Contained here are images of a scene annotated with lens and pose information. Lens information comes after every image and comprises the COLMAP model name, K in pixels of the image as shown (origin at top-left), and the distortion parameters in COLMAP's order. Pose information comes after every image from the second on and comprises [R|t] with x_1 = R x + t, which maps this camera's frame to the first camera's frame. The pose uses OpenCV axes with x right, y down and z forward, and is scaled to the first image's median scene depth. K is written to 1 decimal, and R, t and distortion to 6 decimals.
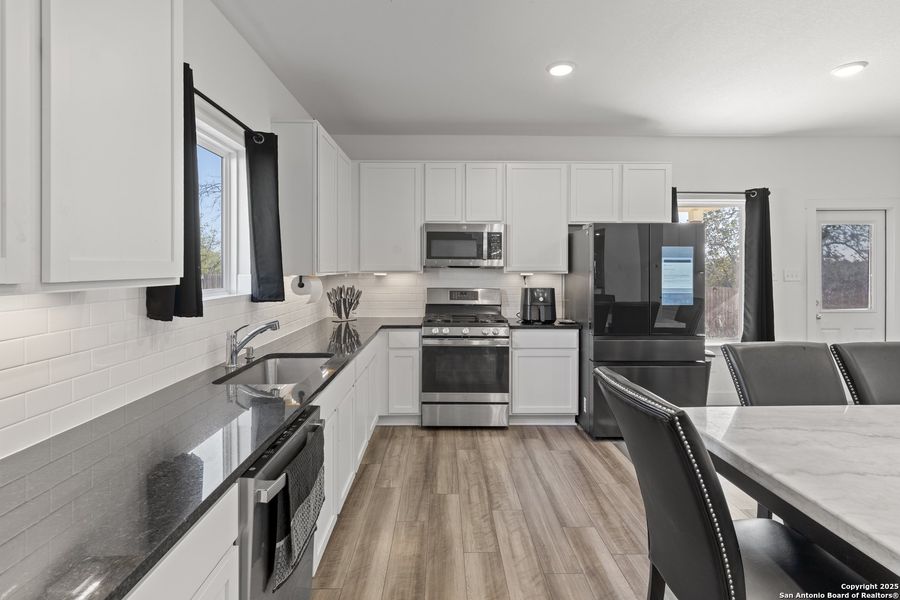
lens RADIAL K [[435.0, 0, 448.4], [0, 435.0, 270.8], [0, 0, 1]] dist [-0.002528, -0.000815]
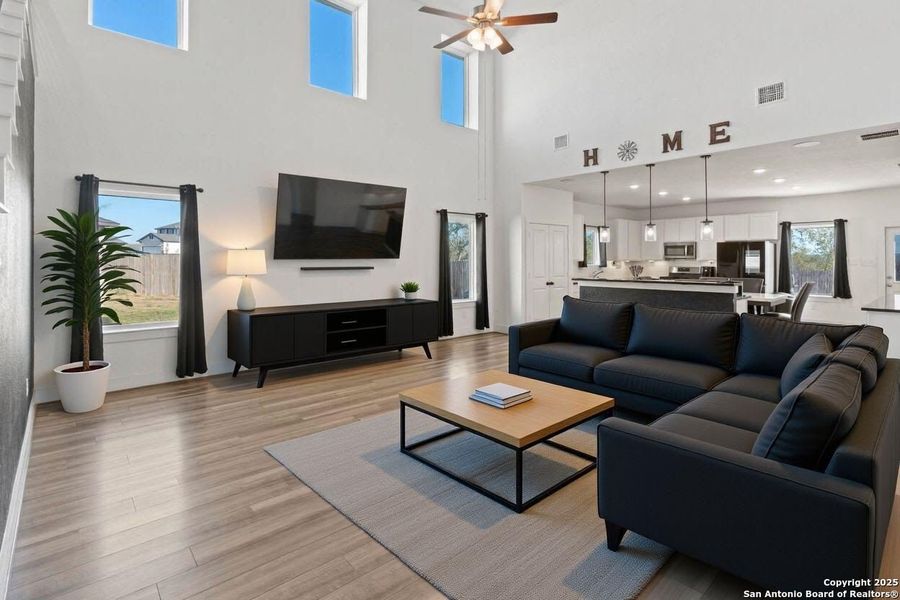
lens RADIAL K [[443.6, 0, 450.9], [0, 443.6, 255.1], [0, 0, 1]] dist [0.001781, 0.000949]
pose [[0.652024, -0.008462, -0.758151, 1.198056], [-0.004265, 0.999881, -0.014829, 0.017331], [0.758186, 0.012902, 0.651910, -1.851572]]
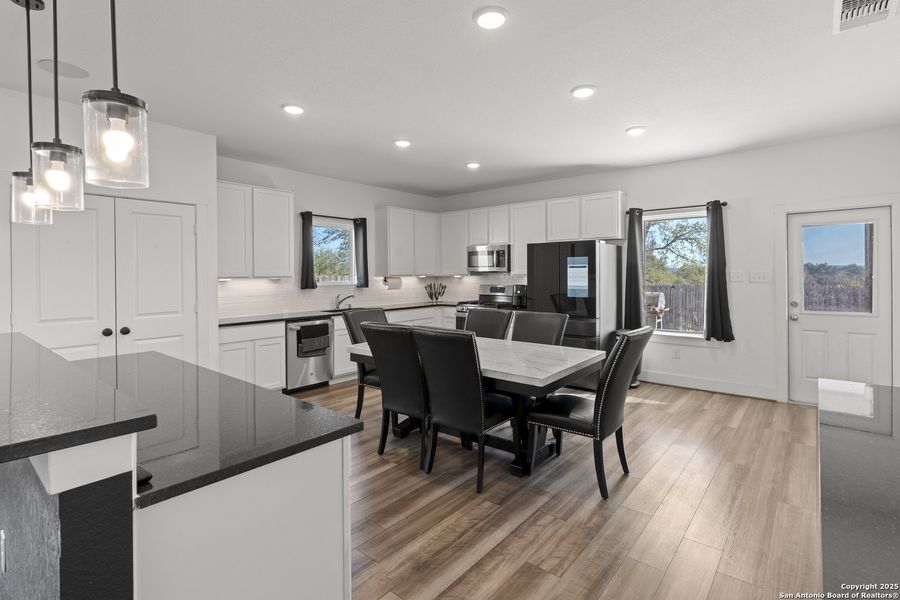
lens RADIAL K [[435.0, 0, 448.4], [0, 435.0, 270.8], [0, 0, 1]] dist [-0.002528, -0.000815]
pose [[0.754962, -0.010100, -0.655691, 1.015677], [0.003556, 0.999930, -0.011308, 0.005219], [0.655759, 0.006205, 0.754945, -0.341576]]
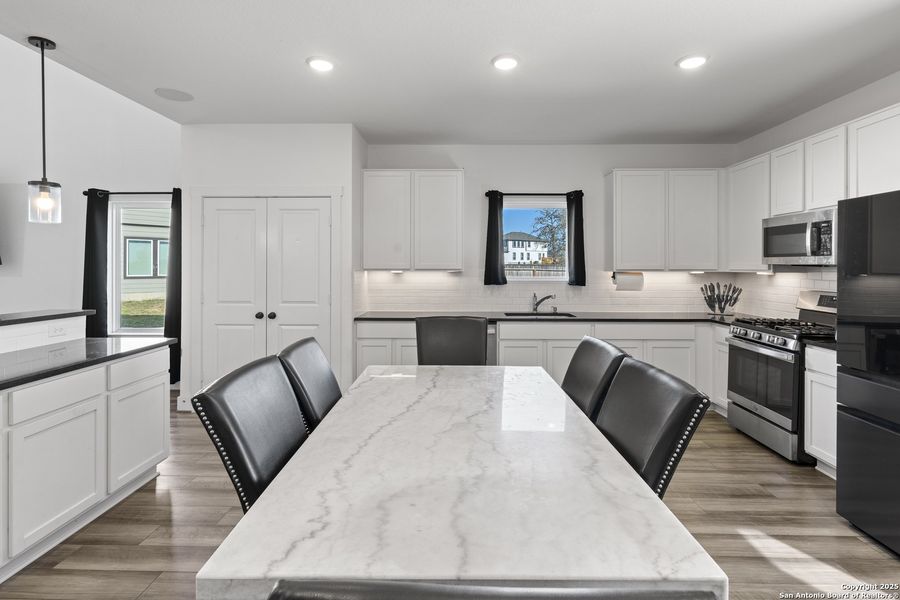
lens RADIAL K [[435.0, 0, 448.4], [0, 435.0, 270.8], [0, 0, 1]] dist [-0.002528, -0.000815]
pose [[-0.040342, 0.008894, -0.999146, 0.913995], [-0.008876, 0.999918, 0.009259, -0.000419], [0.999147, 0.009241, -0.040260, 0.362094]]
